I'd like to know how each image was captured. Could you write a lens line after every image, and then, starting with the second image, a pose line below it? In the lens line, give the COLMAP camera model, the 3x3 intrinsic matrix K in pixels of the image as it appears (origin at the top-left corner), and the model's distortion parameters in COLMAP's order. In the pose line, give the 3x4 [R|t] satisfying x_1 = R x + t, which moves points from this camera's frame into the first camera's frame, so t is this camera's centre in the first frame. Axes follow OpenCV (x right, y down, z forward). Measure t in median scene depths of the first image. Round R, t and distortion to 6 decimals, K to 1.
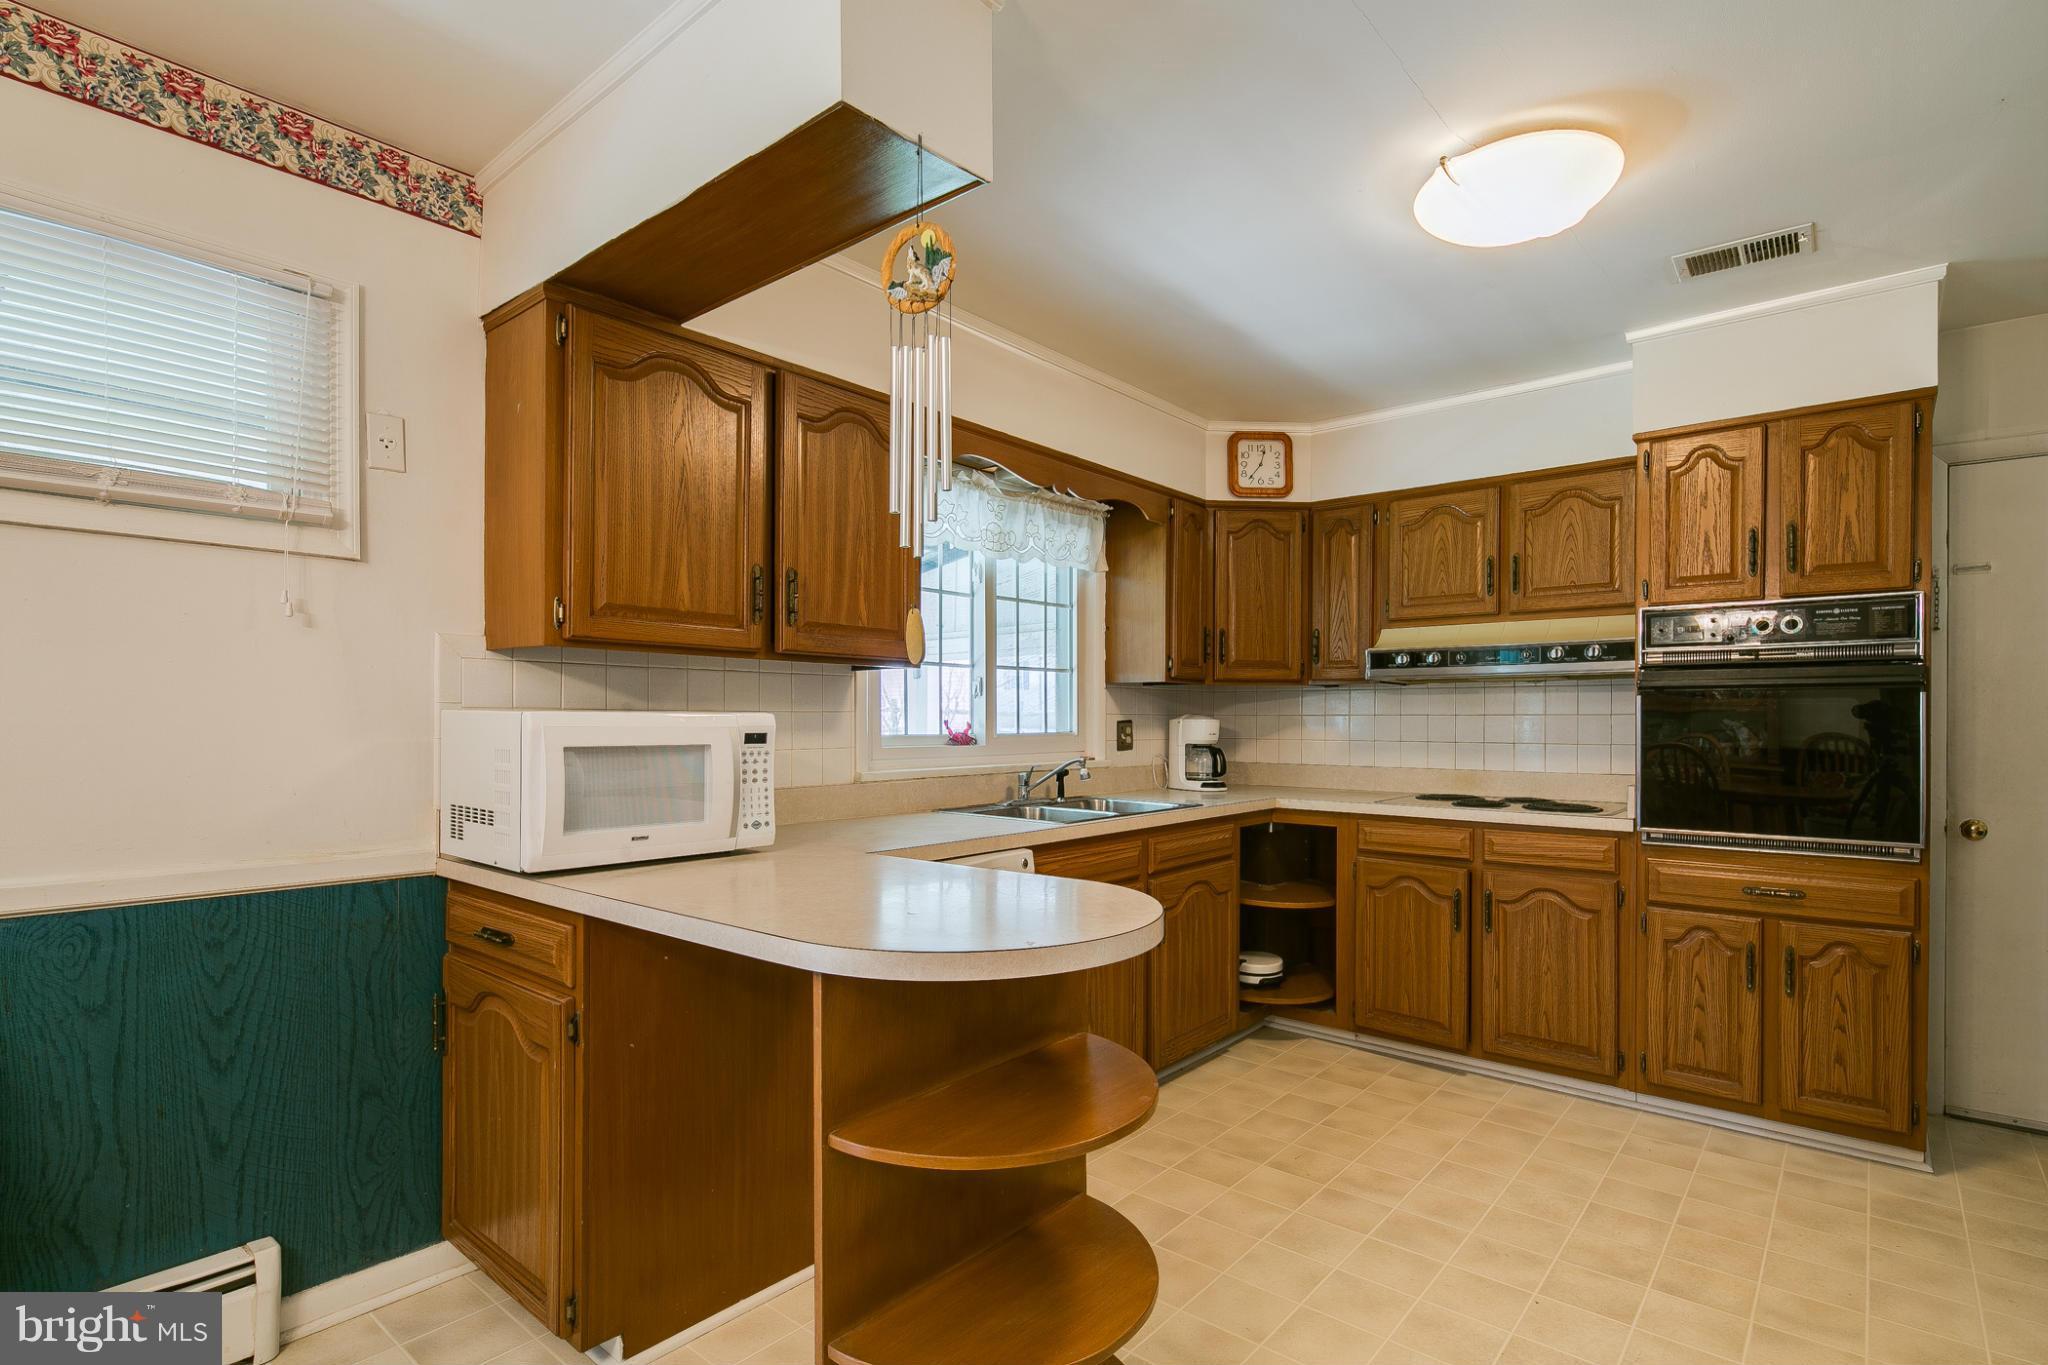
lens RADIAL K [[1002.2, 0, 1031.2], [0, 1002.2, 725.7], [0, 0, 1]] dist [0.006629, -0.005653]
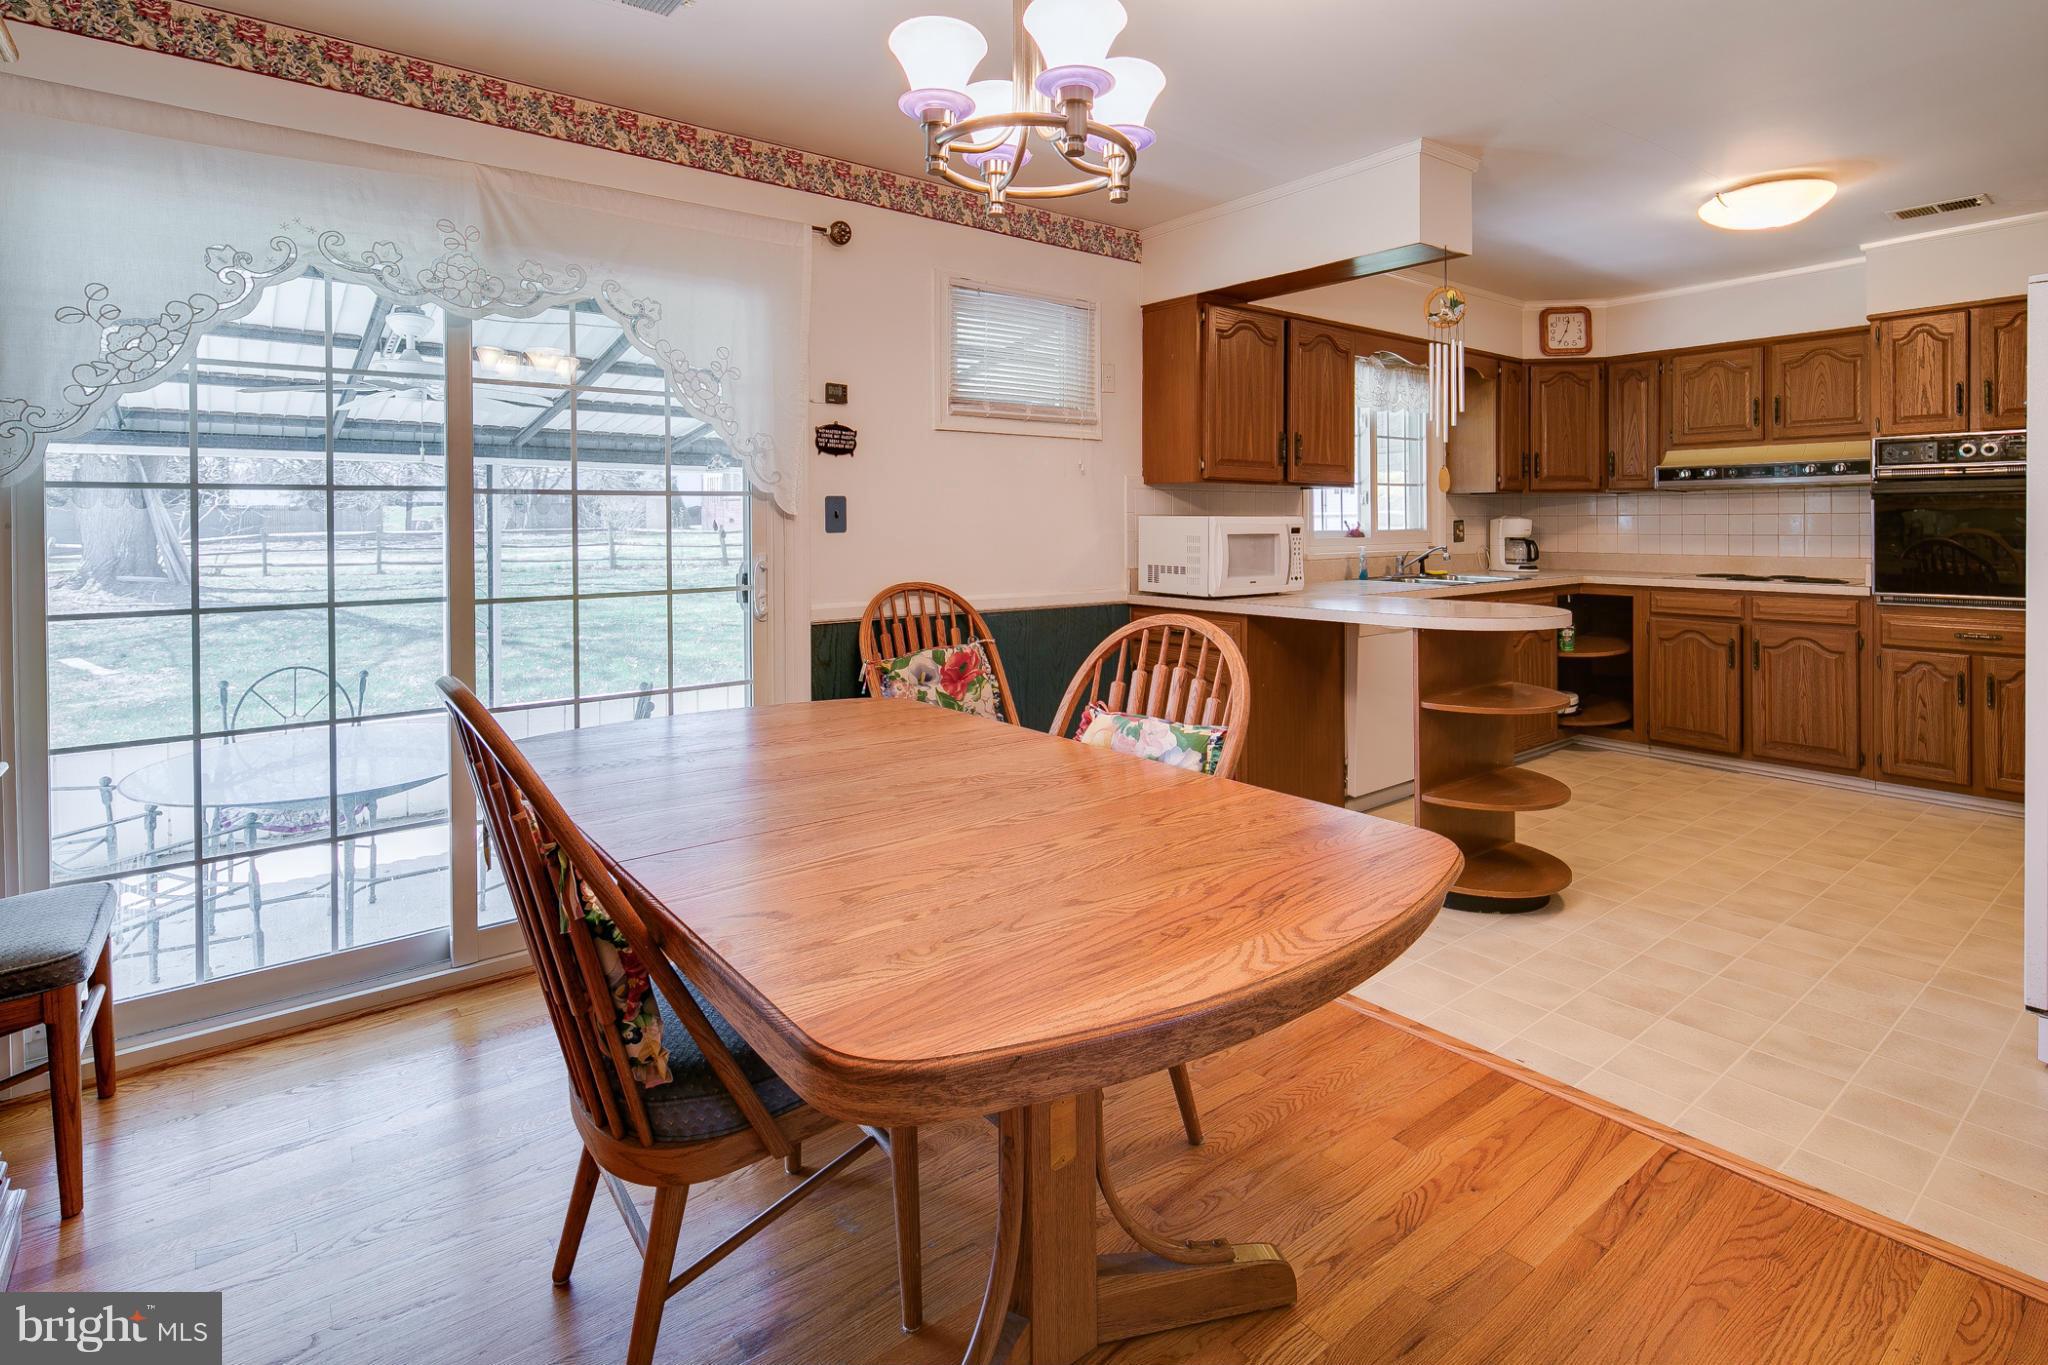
lens RADIAL K [[1002.2, 0, 1032.8], [0, 1002.2, 522.9], [0, 0, 1]] dist [0.006629, -0.005653]
pose [[0.978998, -0.006274, -0.203771, -0.308956], [0.005059, 0.999966, -0.006481, 0.006972], [0.203805, 0.005314, 0.978997, -0.725971]]
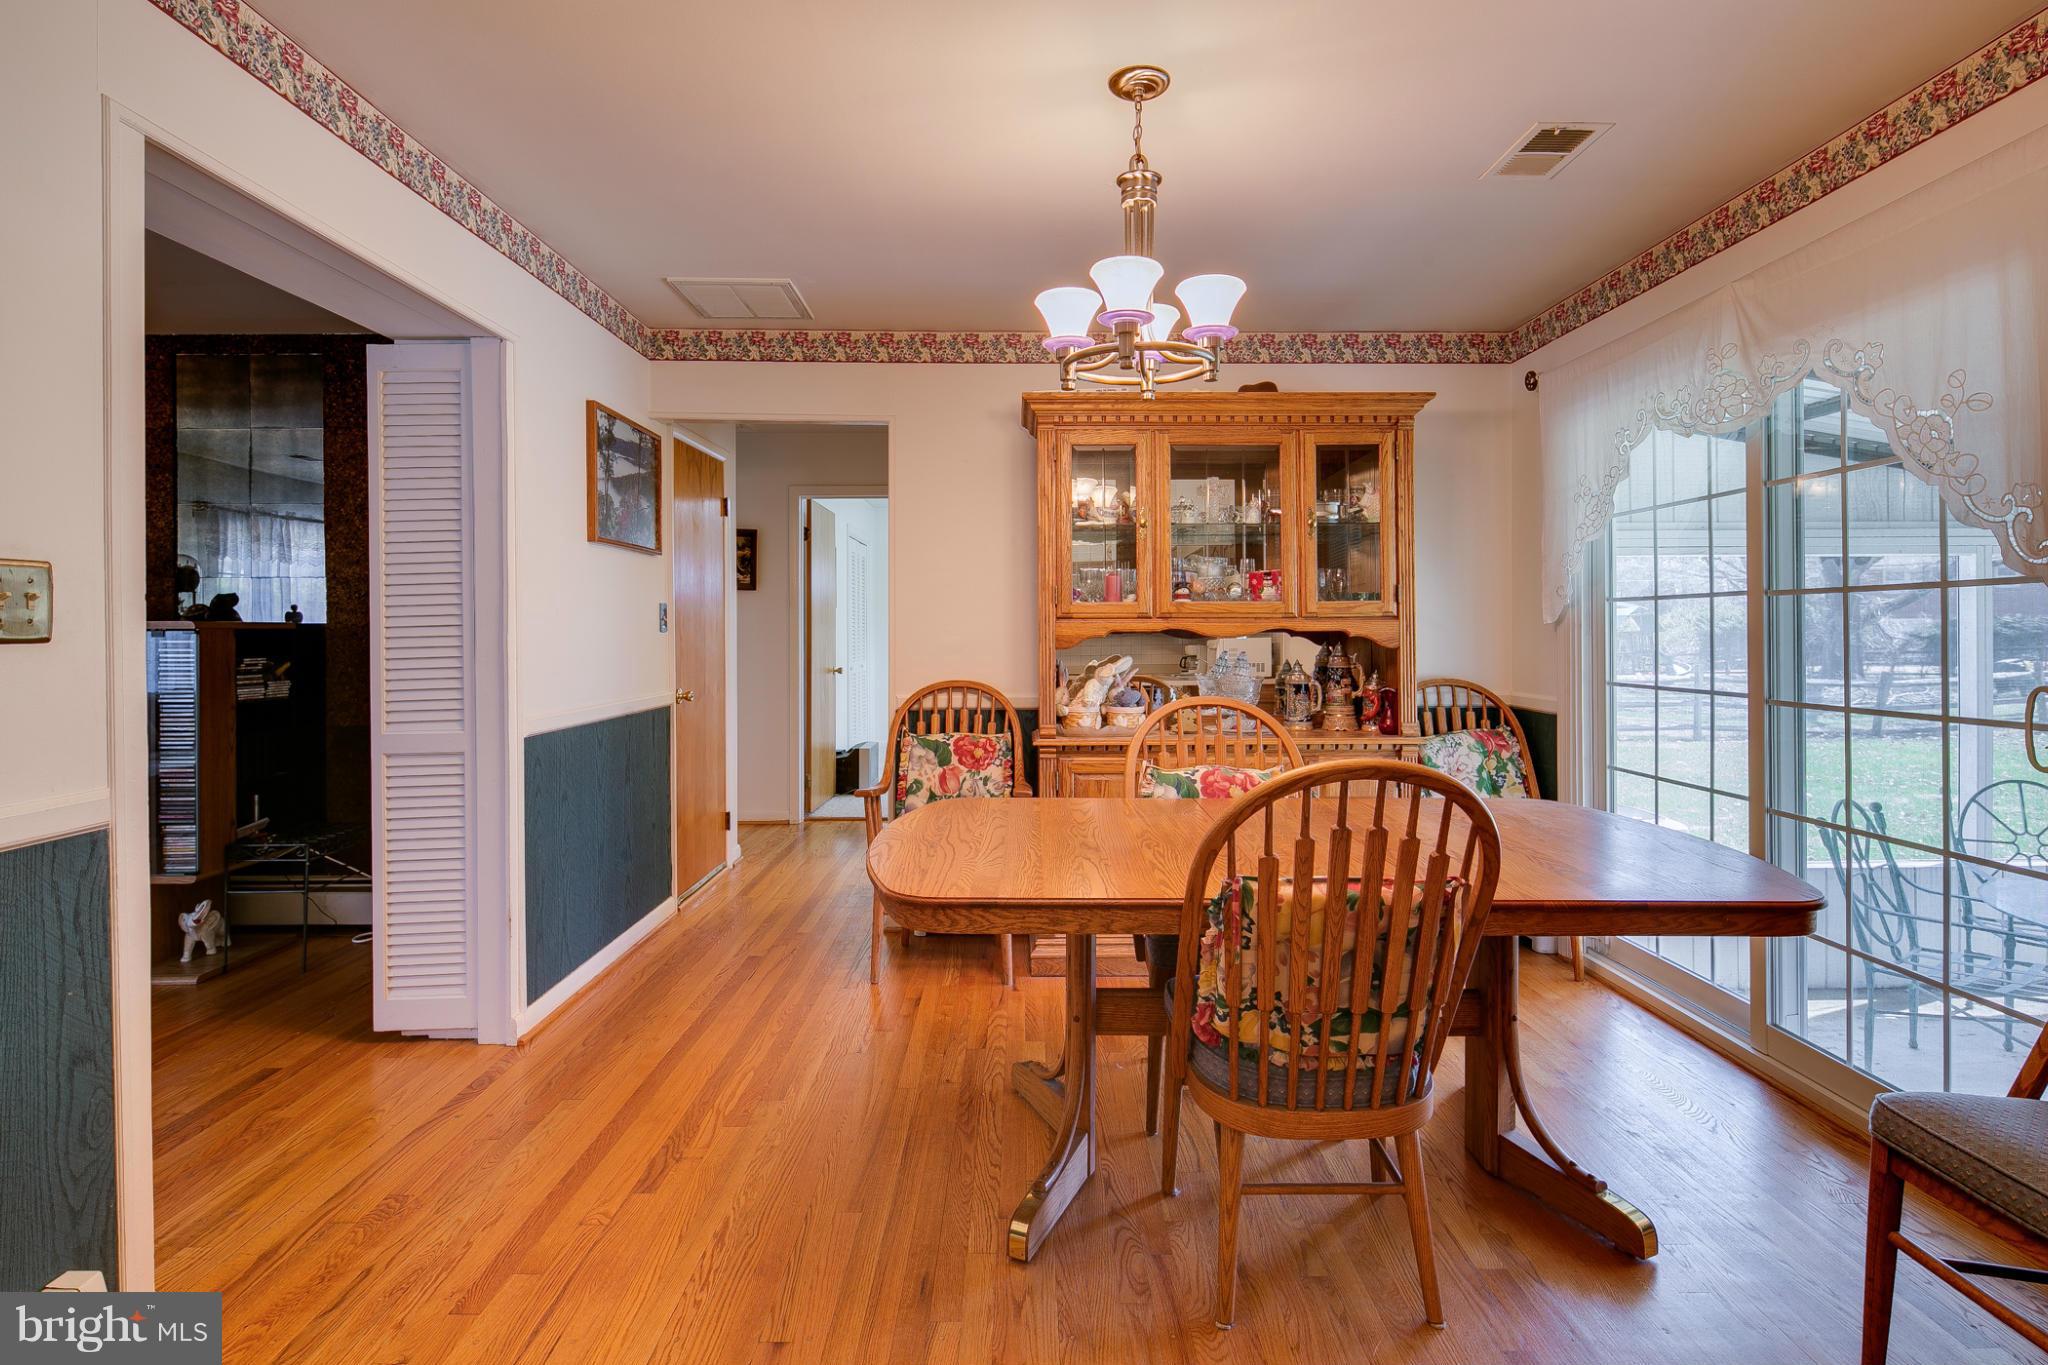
lens RADIAL K [[1002.2, 0, 1031.3], [0, 1002.2, 633.2], [0, 0, 1]] dist [0.006629, -0.005653]
pose [[-0.761645, 0.003613, -0.647985, 0.176142], [-0.003549, 0.999946, 0.009747, -0.000378], [0.647985, 0.009723, -0.761591, 0.436922]]
